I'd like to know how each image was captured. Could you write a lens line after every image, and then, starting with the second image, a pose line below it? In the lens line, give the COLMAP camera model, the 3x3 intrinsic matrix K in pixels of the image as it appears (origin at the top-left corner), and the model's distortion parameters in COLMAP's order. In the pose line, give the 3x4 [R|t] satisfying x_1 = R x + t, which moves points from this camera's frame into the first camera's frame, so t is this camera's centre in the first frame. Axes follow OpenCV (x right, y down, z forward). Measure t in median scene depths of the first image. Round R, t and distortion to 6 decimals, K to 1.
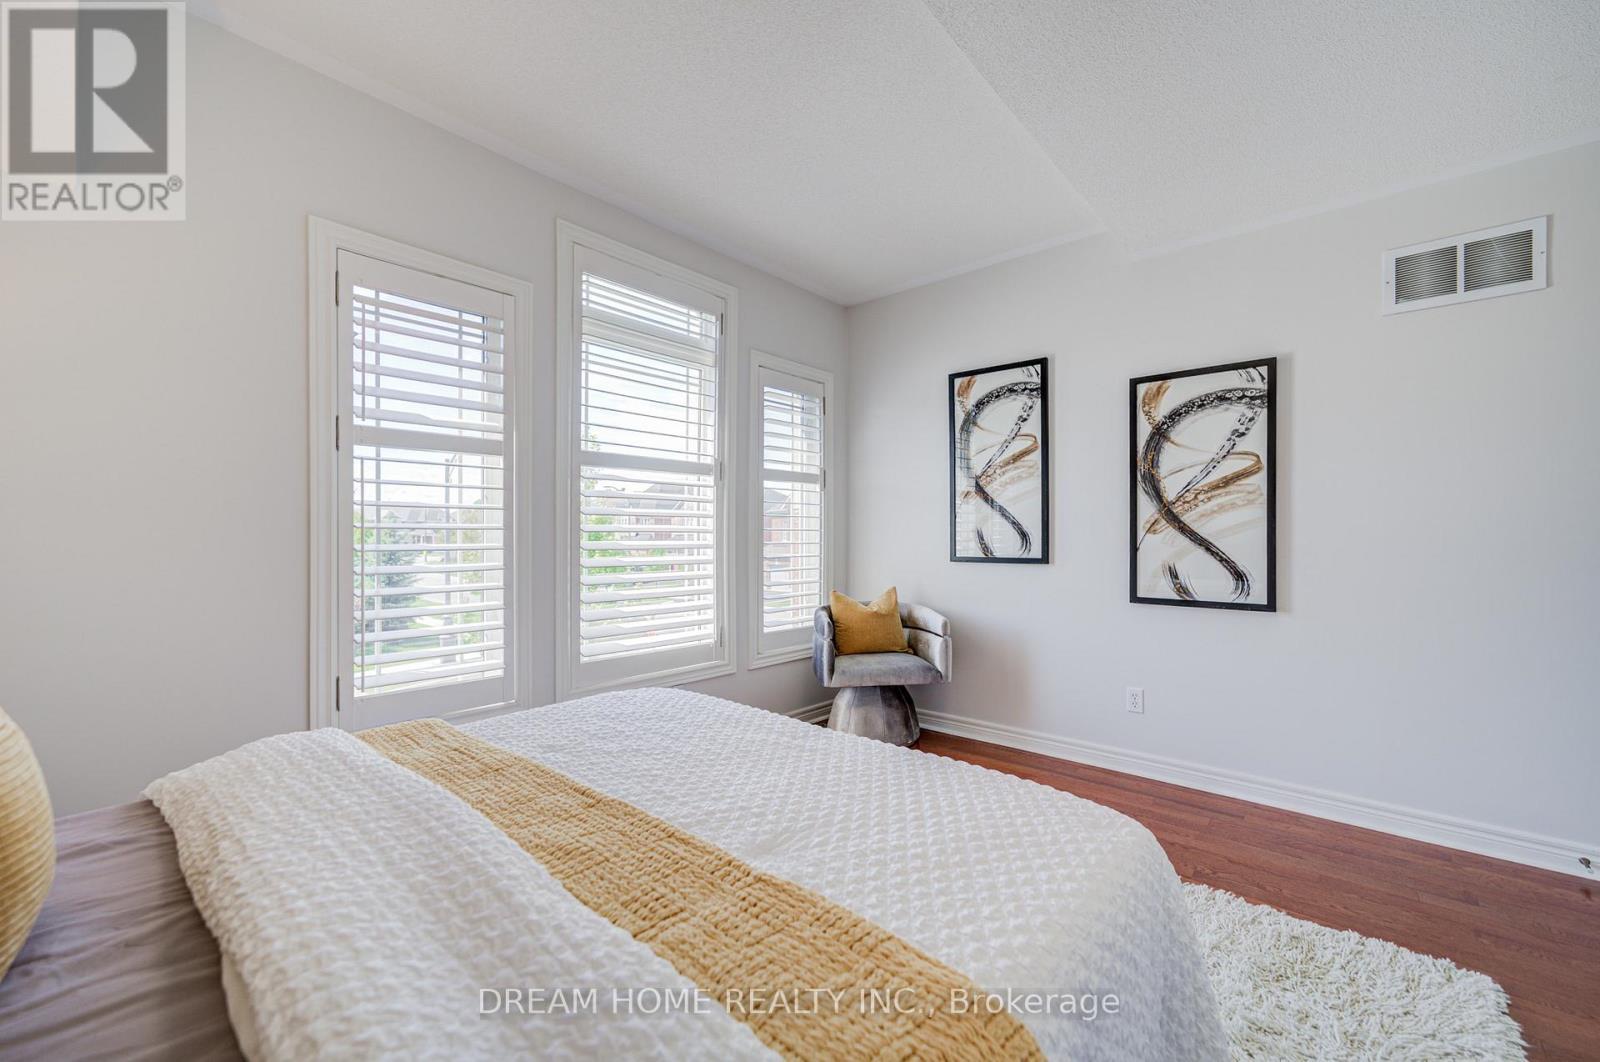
lens RADIAL K [[640.2, 0, 824.3], [0, 640.2, 532.9], [0, 0, 1]] dist [0.000290, 0.000066]
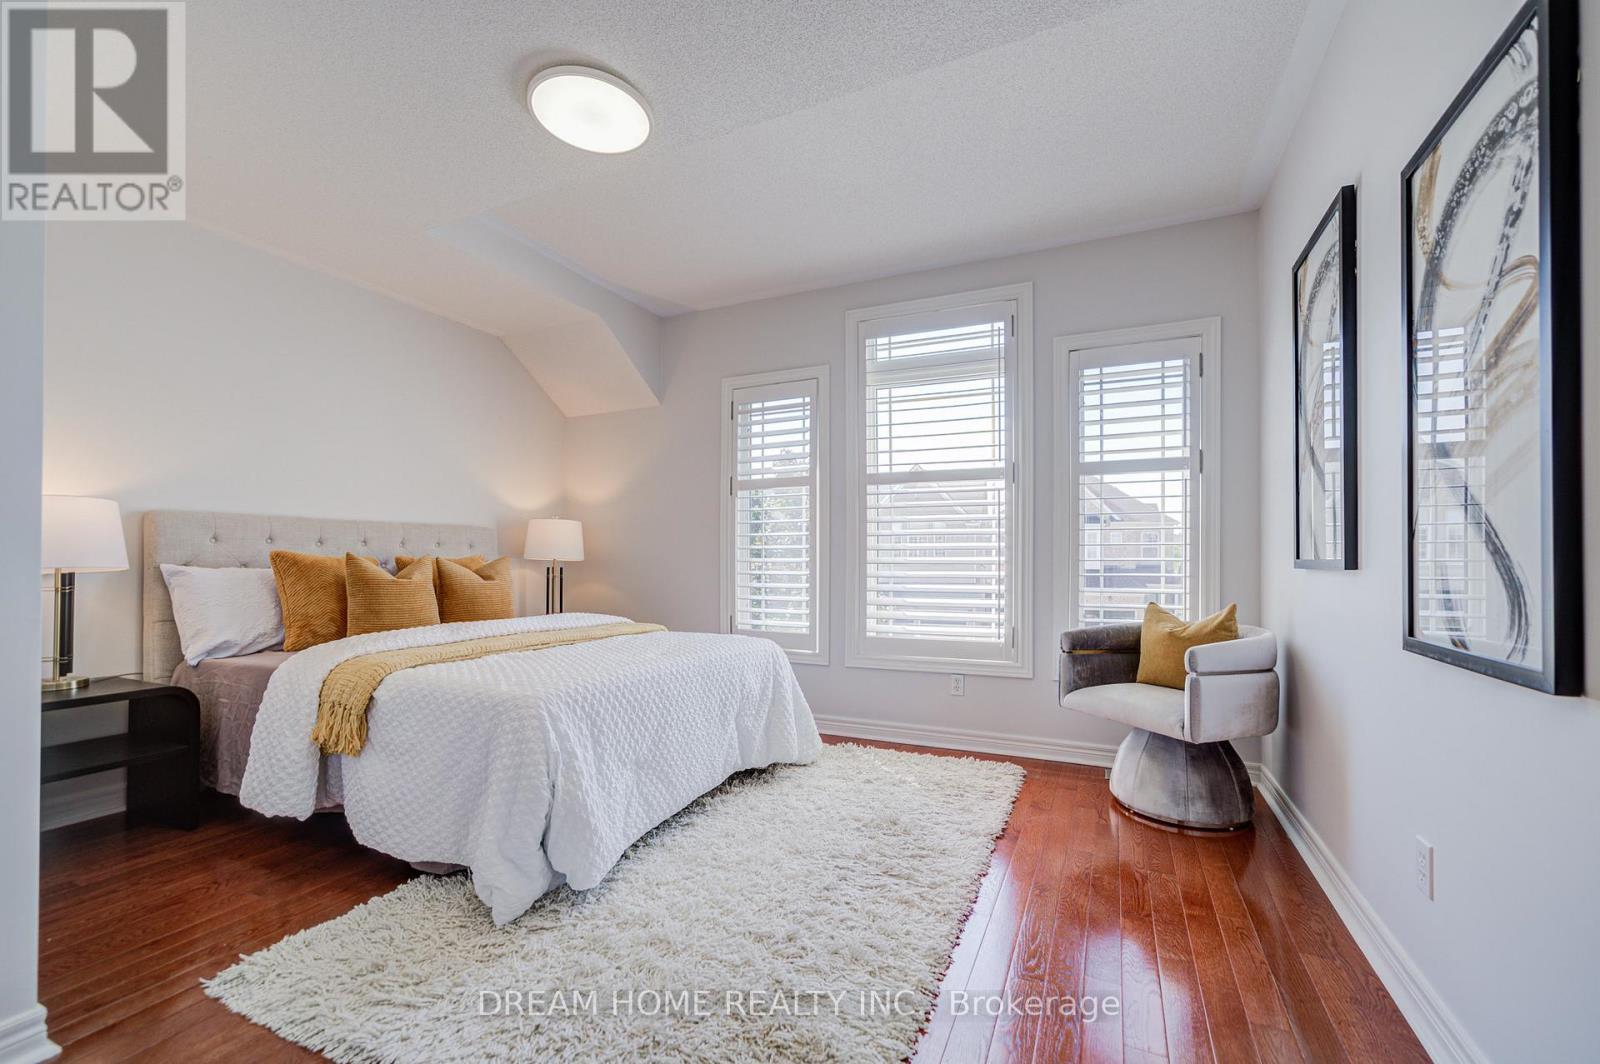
lens RADIAL K [[678.8, 0, 801.6], [0, 678.8, 554.8], [0, 0, 1]] dist [0.000109, -0.000142]
pose [[0.276292, -0.009040, -0.961031, 0.860456], [-0.002693, 0.999945, -0.010181, 0.047445], [0.961070, 0.005401, 0.276252, 0.456997]]
